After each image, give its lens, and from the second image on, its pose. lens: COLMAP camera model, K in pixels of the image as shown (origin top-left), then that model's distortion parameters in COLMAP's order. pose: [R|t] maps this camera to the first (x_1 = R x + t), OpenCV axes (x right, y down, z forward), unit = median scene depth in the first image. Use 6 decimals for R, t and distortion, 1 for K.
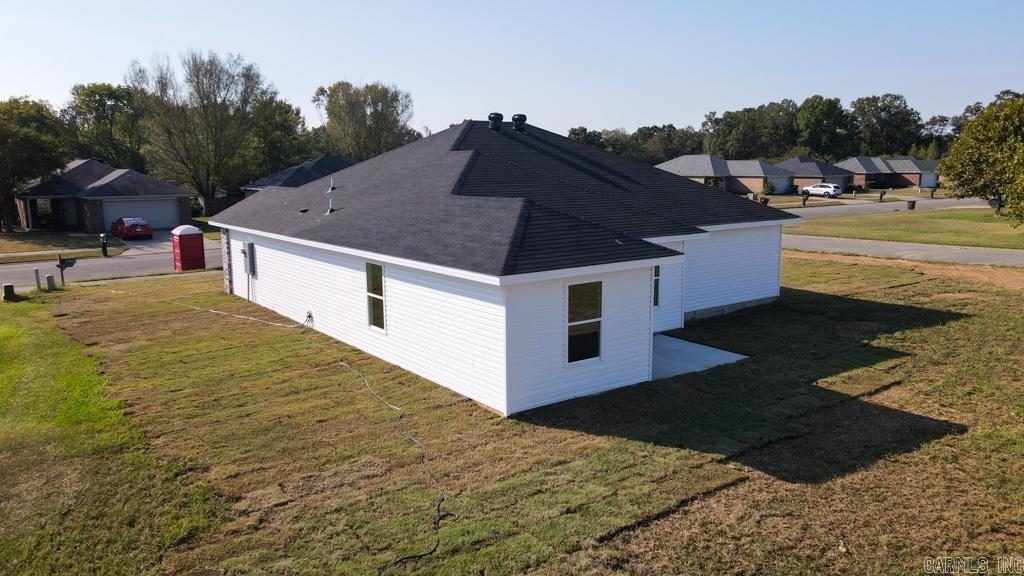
lens RADIAL K [[751.3, 0, 505.8], [0, 751.3, 287.7], [0, 0, 1]] dist [0.000175, 0.039683]
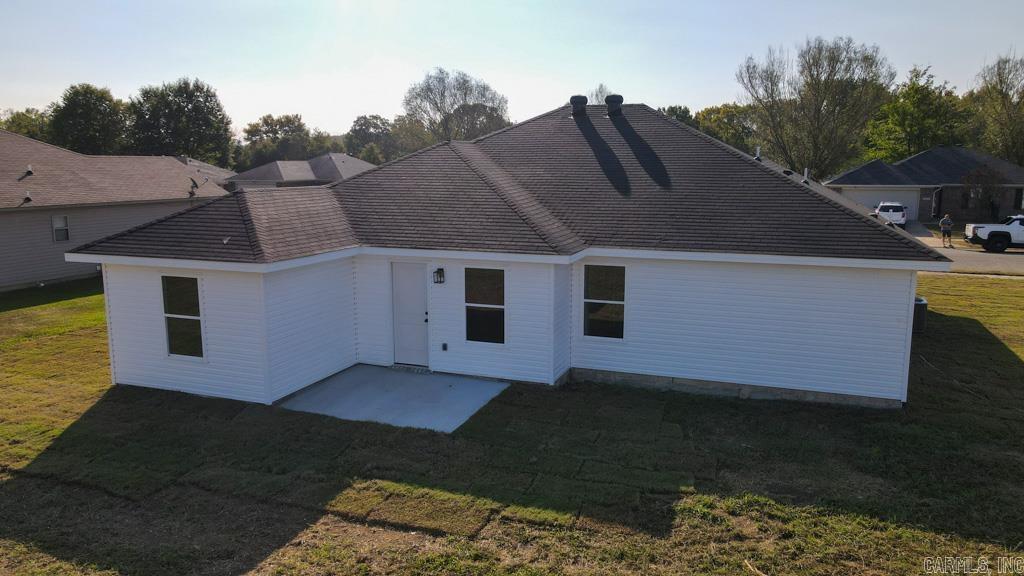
lens RADIAL K [[751.3, 0, 505.8], [0, 751.3, 287.7], [0, 0, 1]] dist [0.000175, 0.039683]
pose [[0.544310, 0.144835, -0.826286, 0.999530], [-0.139273, 0.986916, 0.081246, -0.113798], [0.827242, 0.070856, 0.557360, 0.709581]]
